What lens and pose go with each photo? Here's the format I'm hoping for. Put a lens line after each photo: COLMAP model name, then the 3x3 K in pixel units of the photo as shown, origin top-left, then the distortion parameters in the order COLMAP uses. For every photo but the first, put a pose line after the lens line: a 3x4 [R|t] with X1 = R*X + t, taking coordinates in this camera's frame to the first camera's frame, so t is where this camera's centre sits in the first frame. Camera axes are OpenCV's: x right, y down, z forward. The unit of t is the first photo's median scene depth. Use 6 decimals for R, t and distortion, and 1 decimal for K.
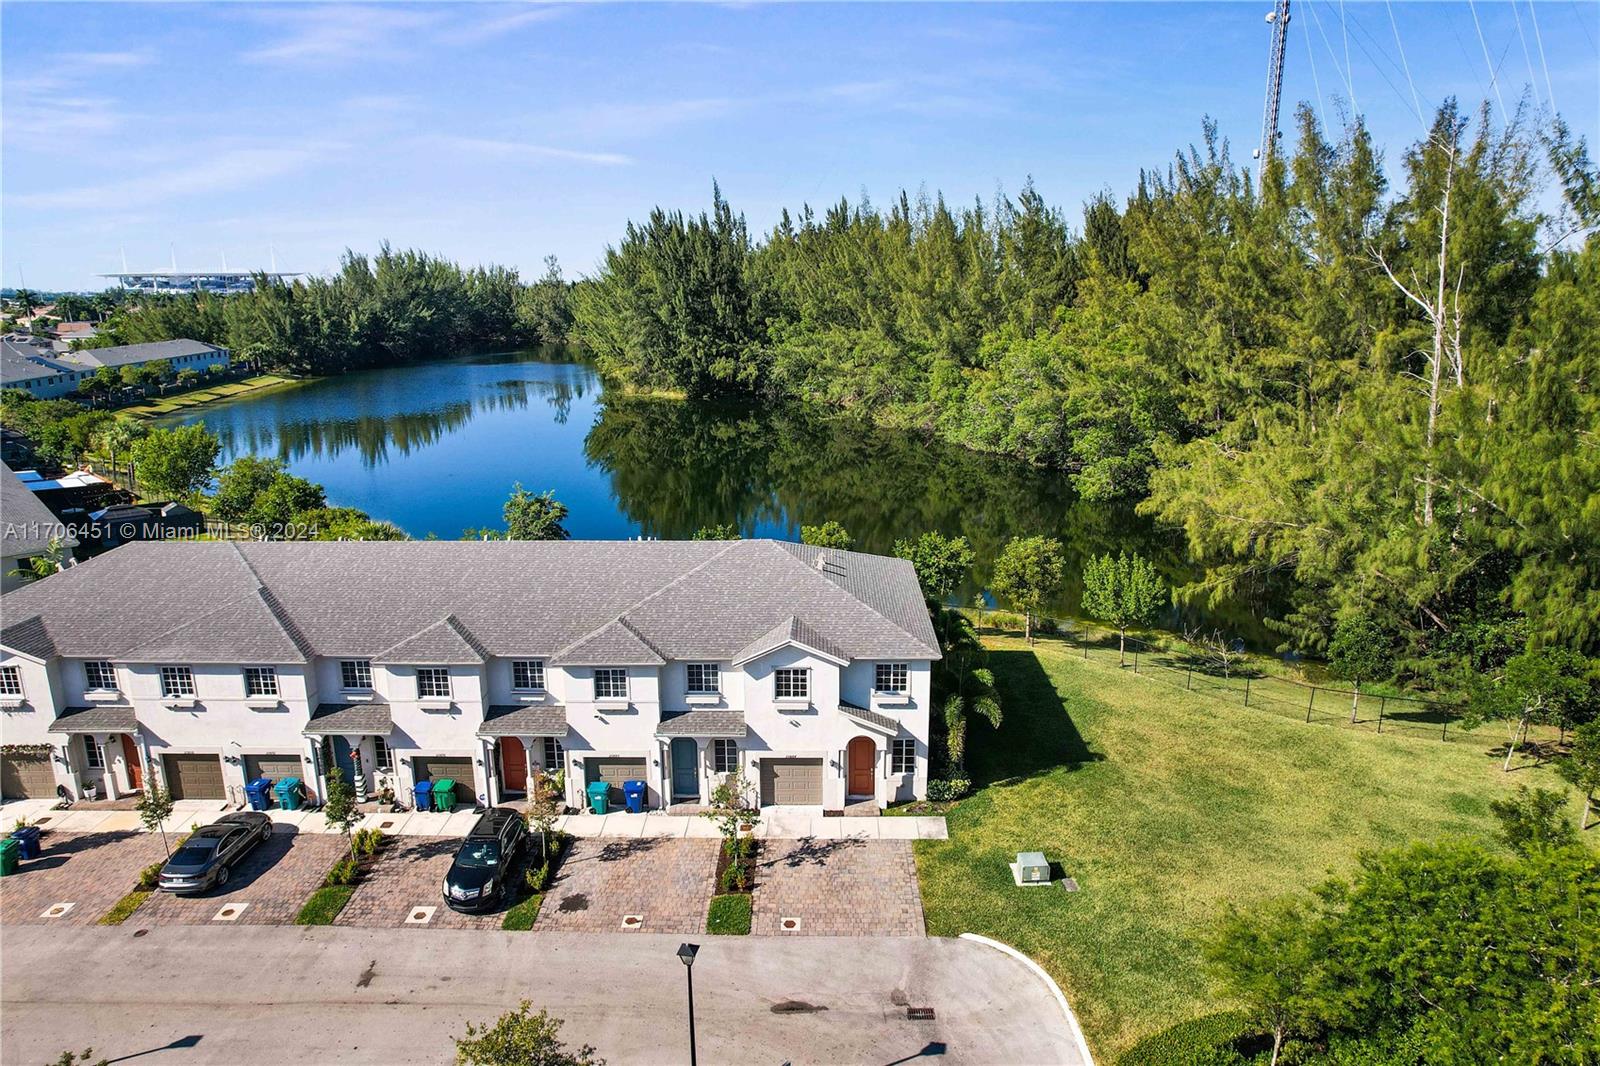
lens RADIAL K [[1024.6, 0, 807.6], [0, 1024.6, 540.4], [0, 0, 1]] dist [-0.074168, 0.058649]
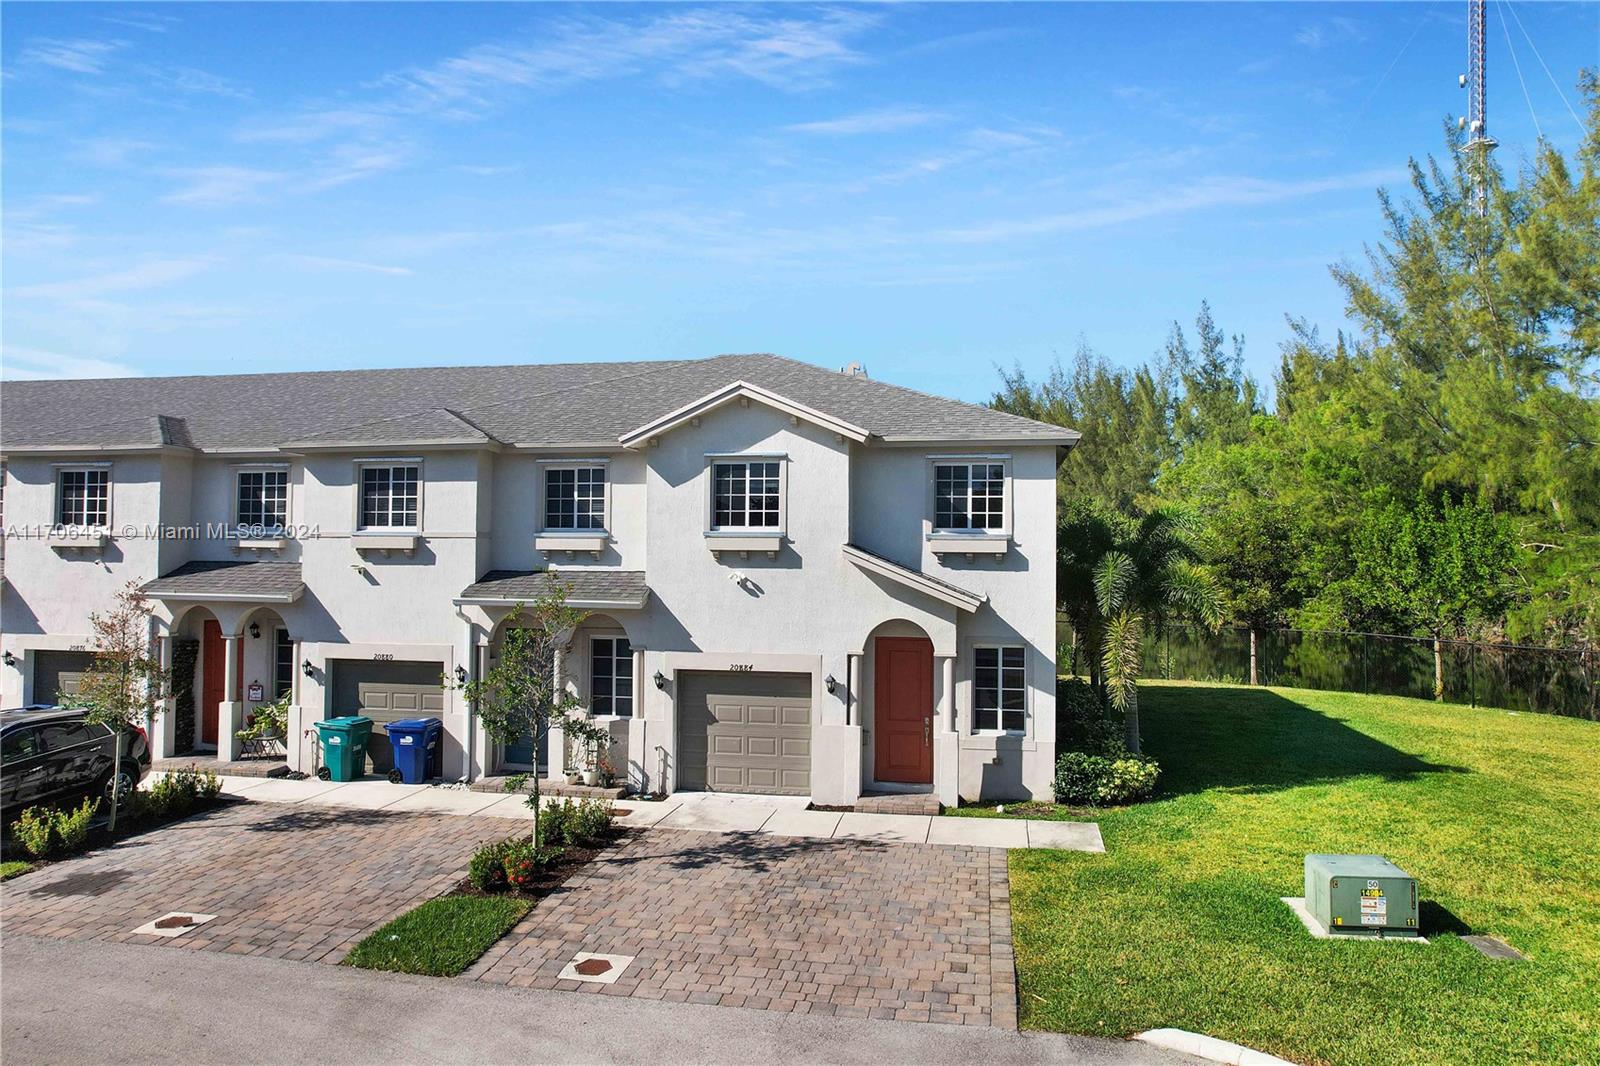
lens RADIAL K [[1047.4, 0, 800.0], [0, 1047.4, 533.0], [0, 0, 1]] dist [-0.070593, 0.064213]
pose [[0.985811, 0.009214, -0.167607, 0.085709], [-0.054752, 0.961534, -0.269174, 0.277264], [0.158680, 0.274531, 0.948395, 0.552608]]
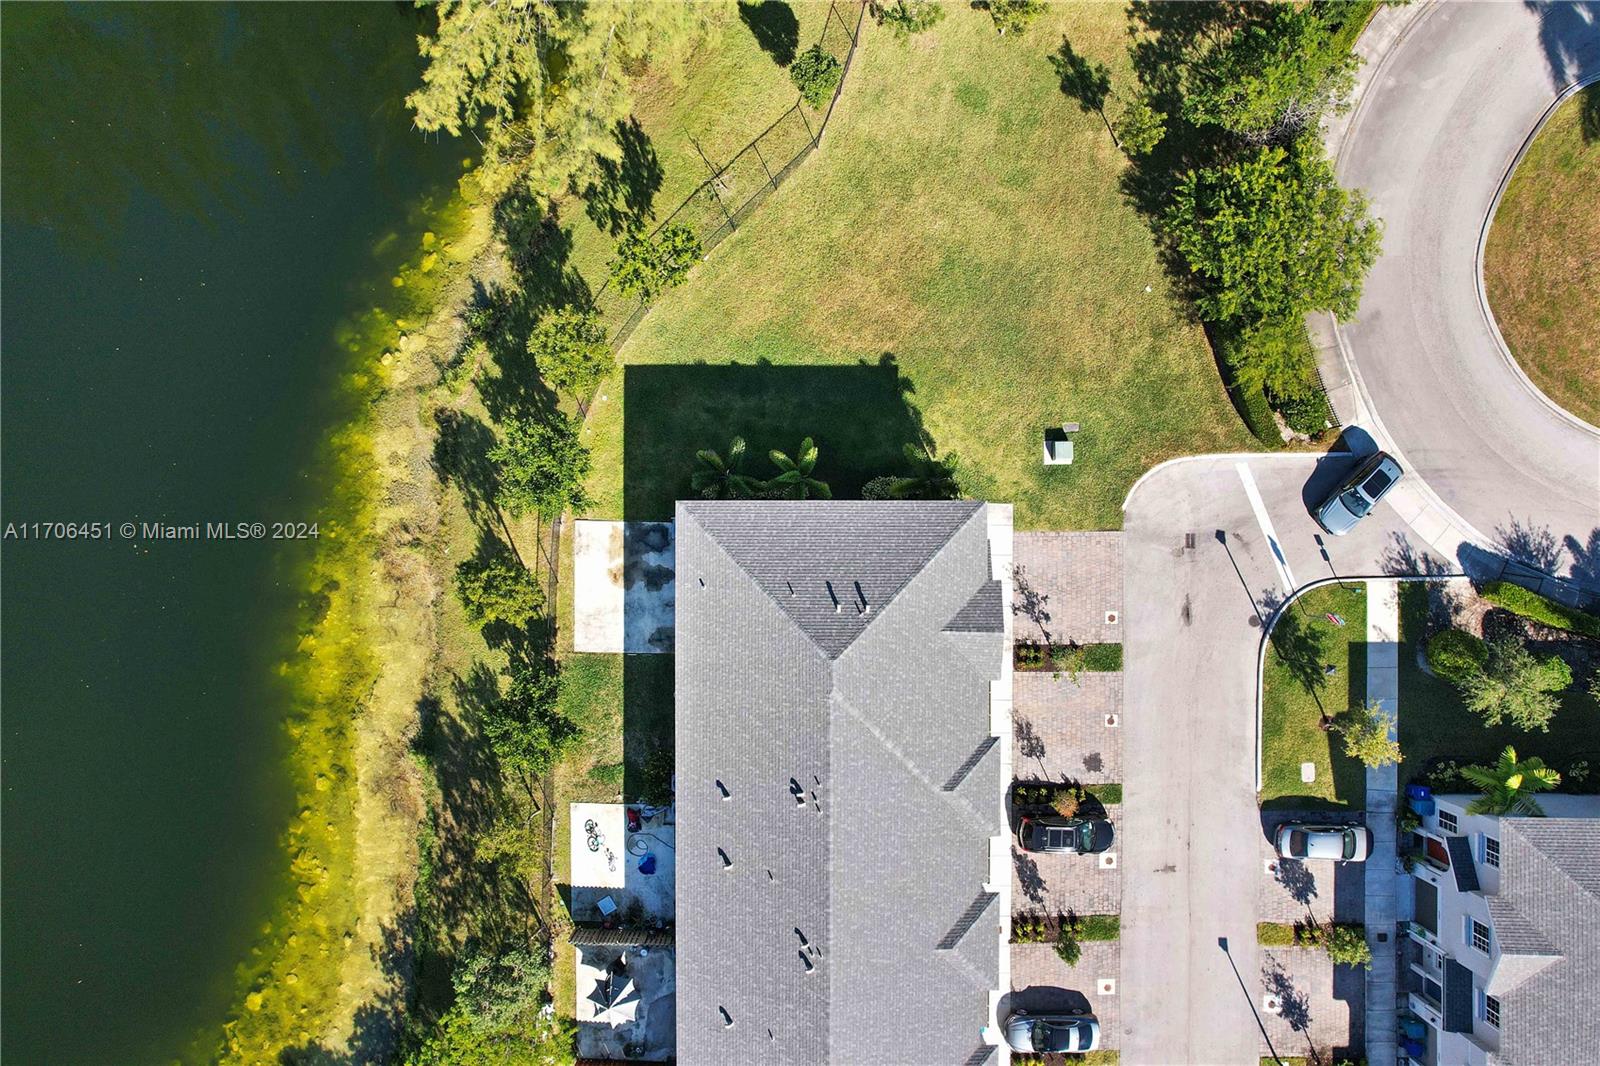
lens RADIAL K [[1047.4, 0, 800.0], [0, 1047.4, 533.0], [0, 0, 1]] dist [-0.070593, 0.064213]
pose [[-0.012359, -0.999802, 0.015574, 0.078483], [0.257928, 0.011861, 0.966091, -1.073016], [-0.966085, 0.015957, 0.257730, 0.880290]]
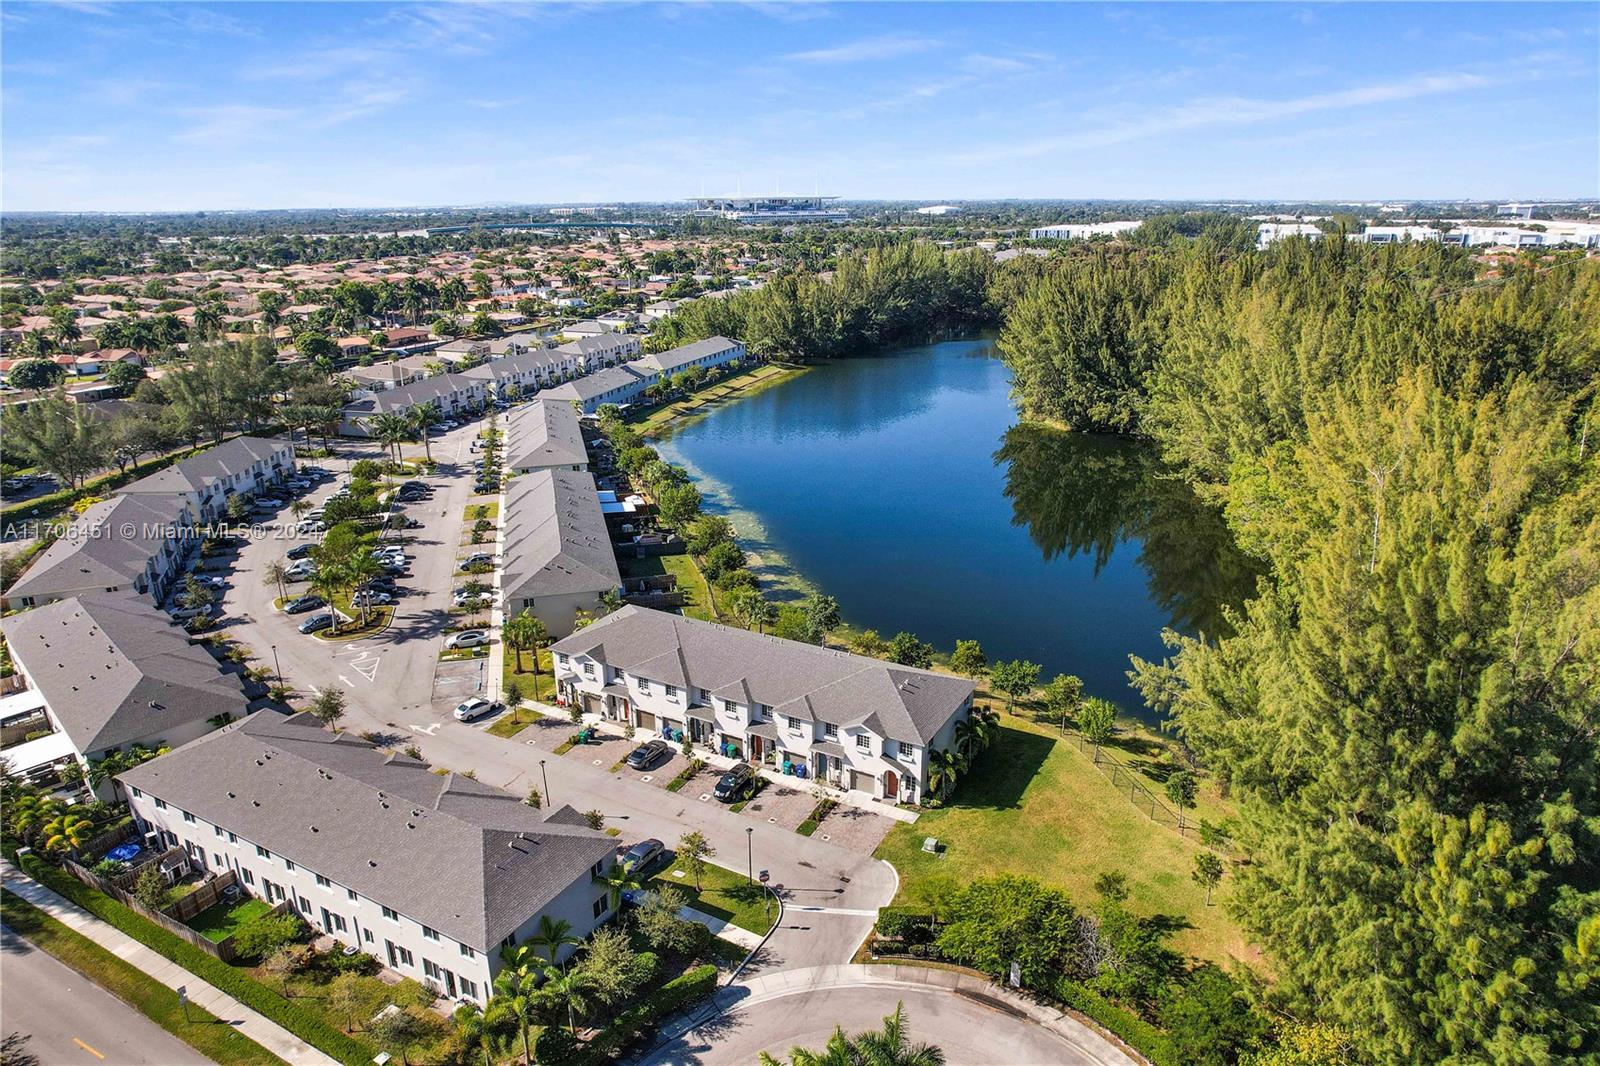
lens RADIAL K [[1047.4, 0, 800.0], [0, 1047.4, 533.0], [0, 0, 1]] dist [-0.070593, 0.064213]
pose [[0.878647, 0.148707, -0.453724, 0.845323], [-0.112717, 0.988006, 0.105539, -0.549143], [0.463976, -0.041589, 0.884871, -1.116204]]
